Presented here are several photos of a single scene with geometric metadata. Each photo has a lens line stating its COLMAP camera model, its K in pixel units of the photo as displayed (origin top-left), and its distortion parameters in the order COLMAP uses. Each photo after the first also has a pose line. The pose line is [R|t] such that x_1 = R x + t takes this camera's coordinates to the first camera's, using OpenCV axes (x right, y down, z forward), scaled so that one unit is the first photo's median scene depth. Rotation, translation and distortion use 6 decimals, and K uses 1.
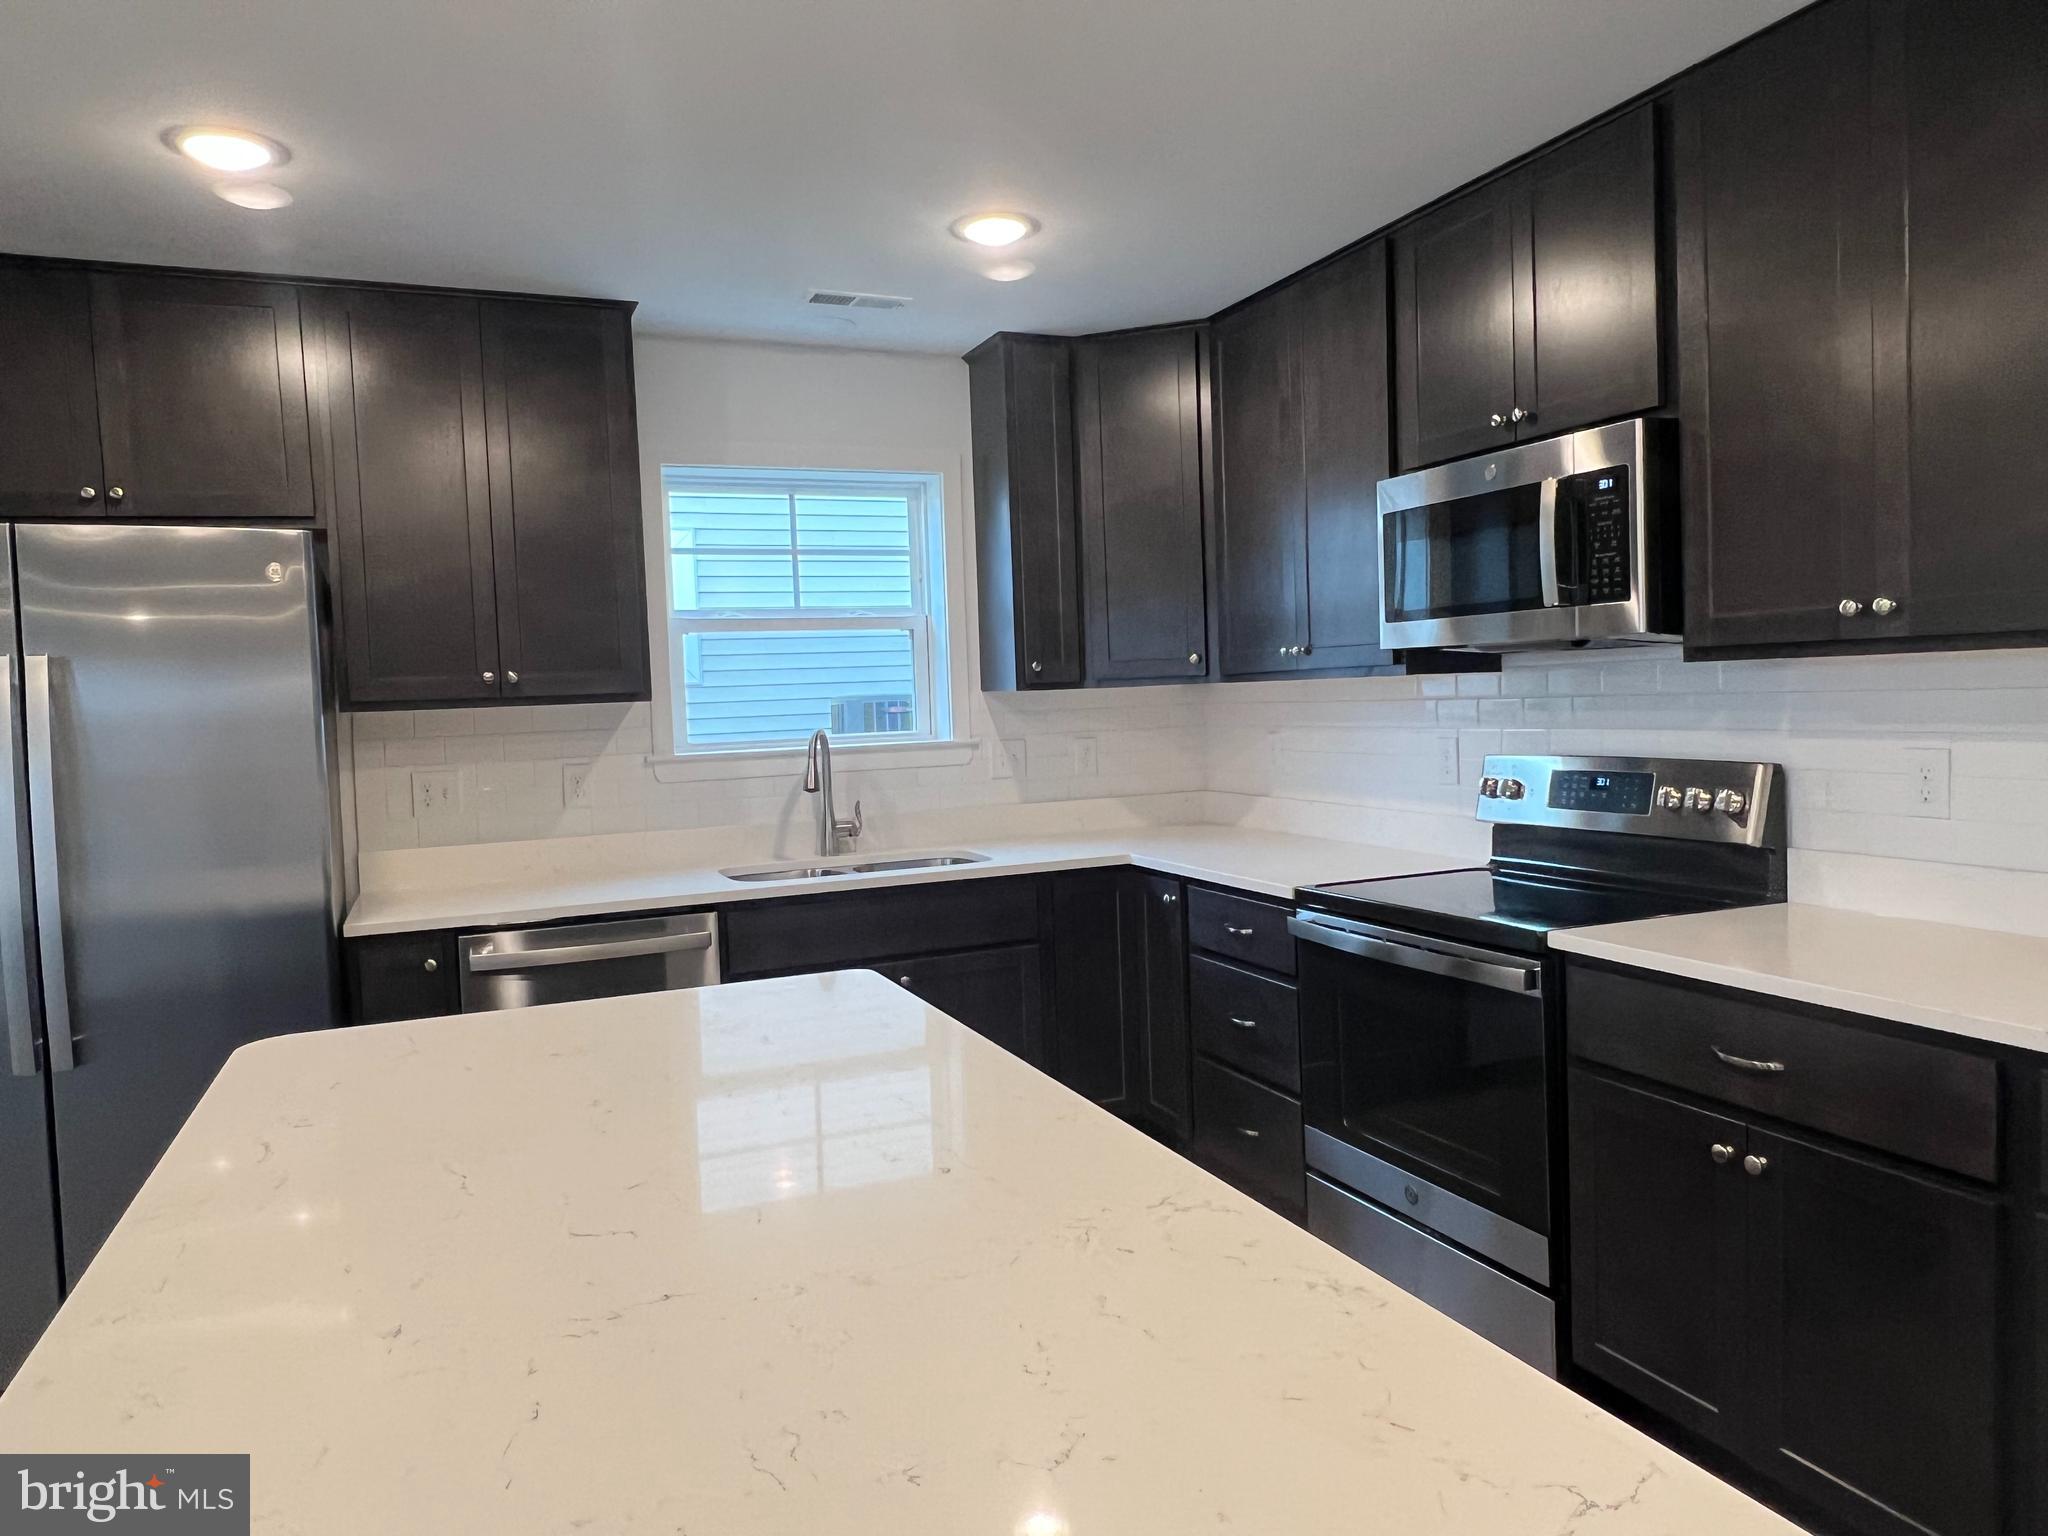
lens RADIAL K [[1328.6, 0, 1013.3], [0, 1328.6, 747.4], [0, 0, 1]] dist [-0.000286, -0.003561]
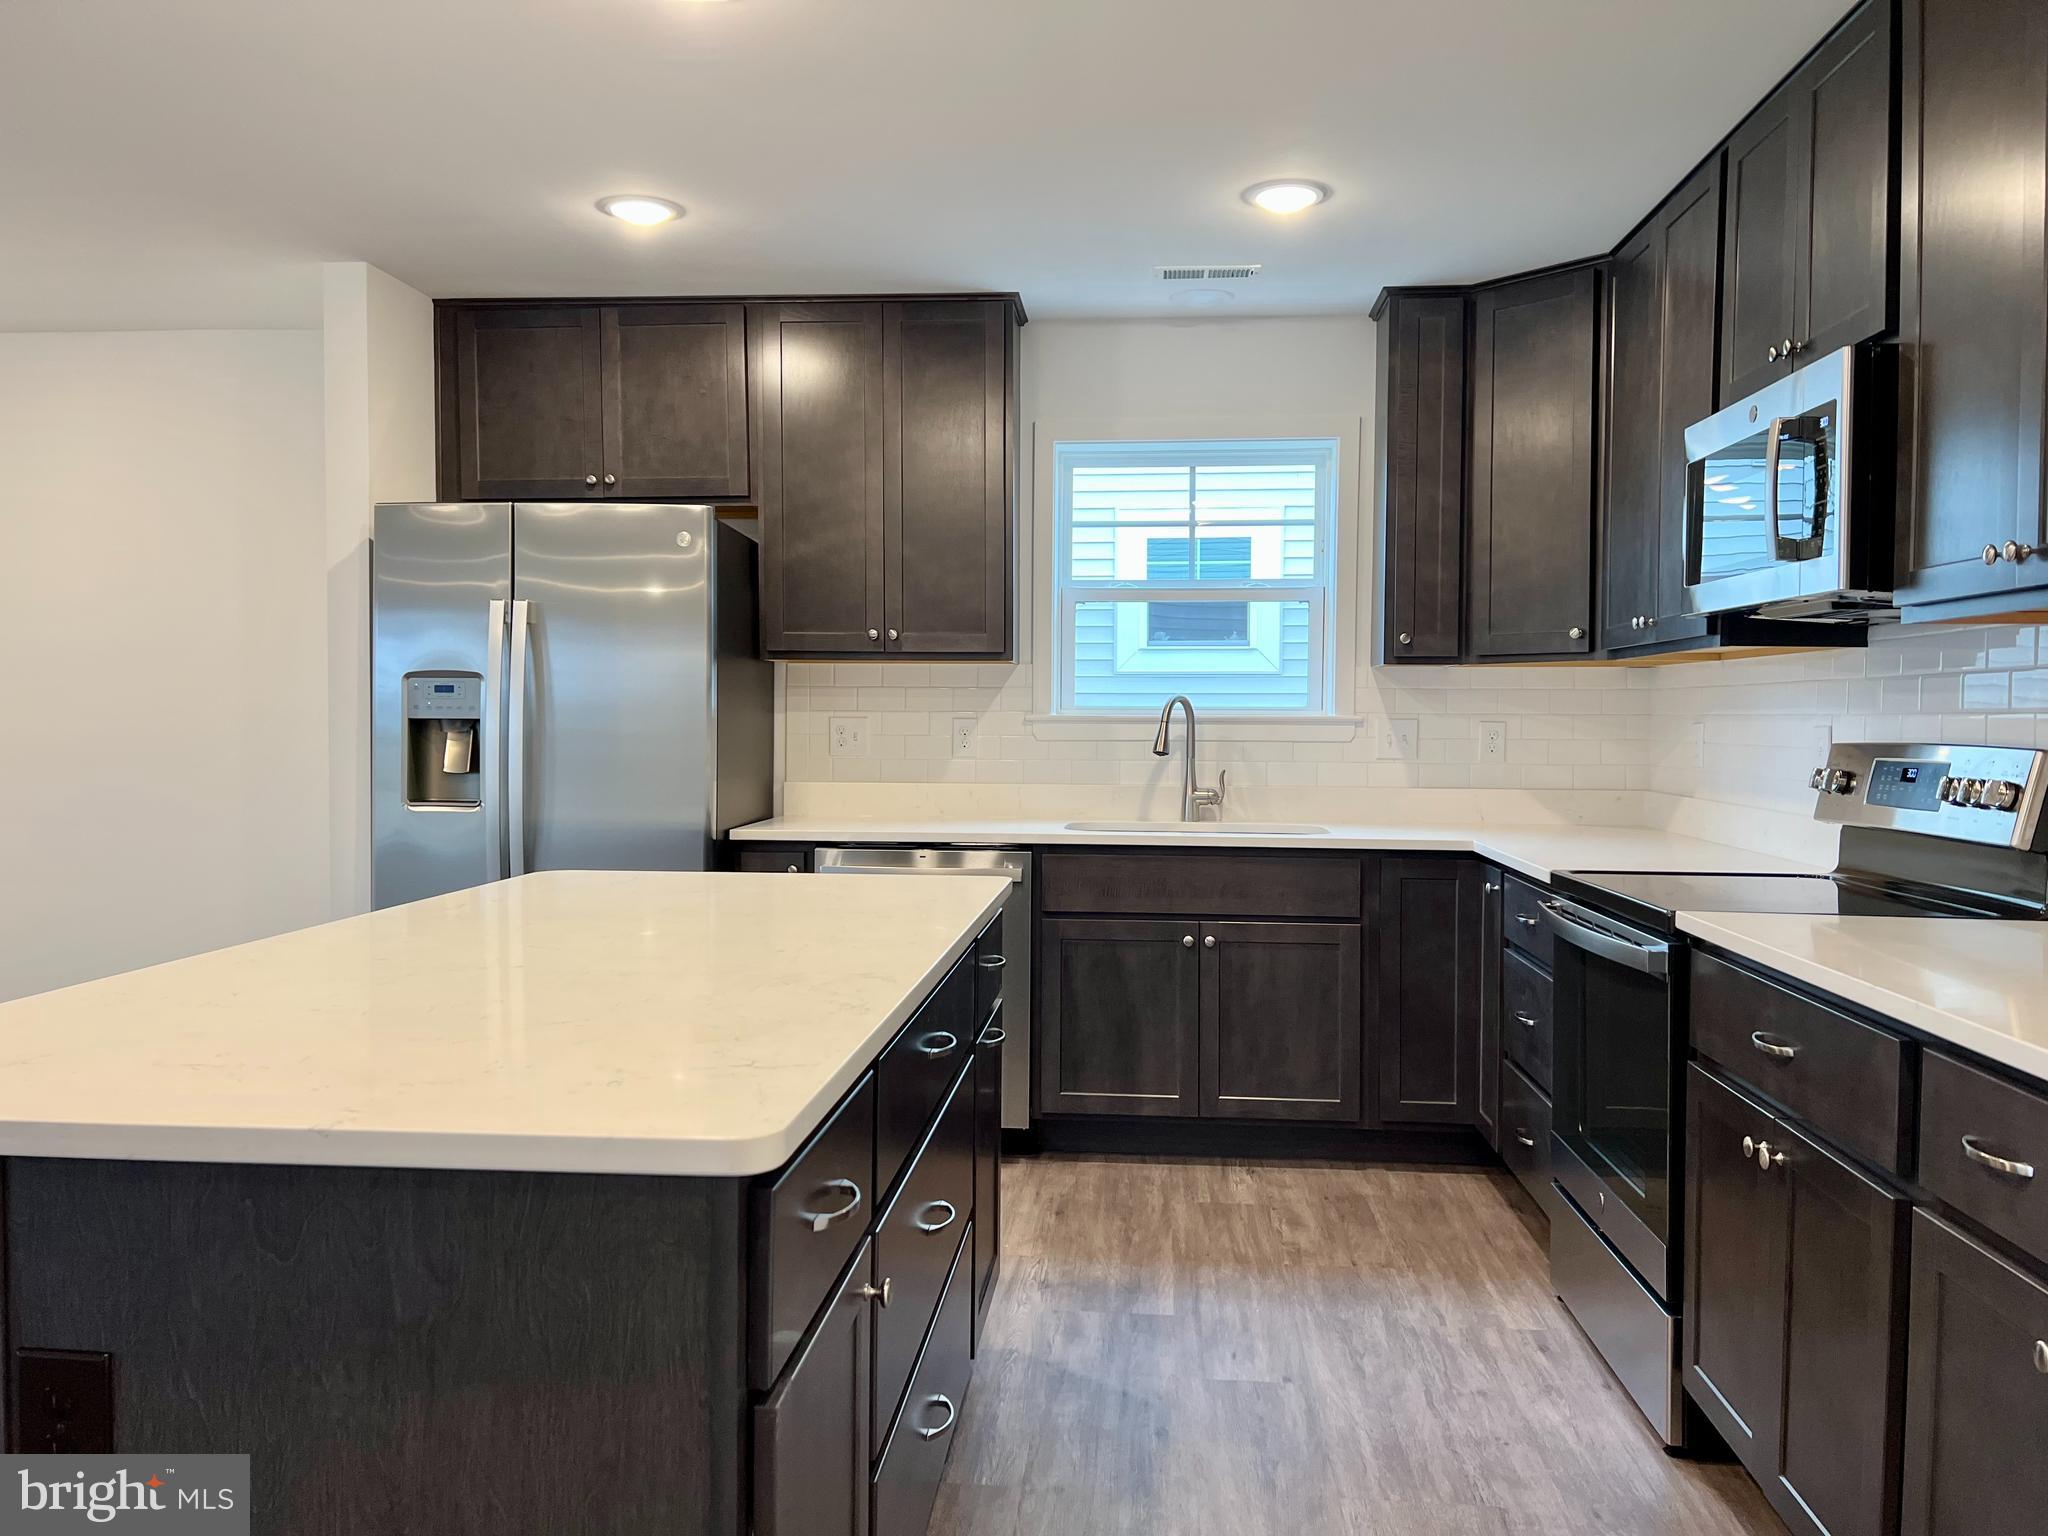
lens RADIAL K [[1536.4, 0, 1034.3], [0, 1536.4, 756.3], [0, 0, 1]] dist [0.070524, -0.084024]
pose [[0.886378, 0.055727, -0.459597, 0.347006], [-0.058402, 0.998258, 0.008406, 0.033842], [0.459265, 0.019391, 0.888088, -0.115269]]
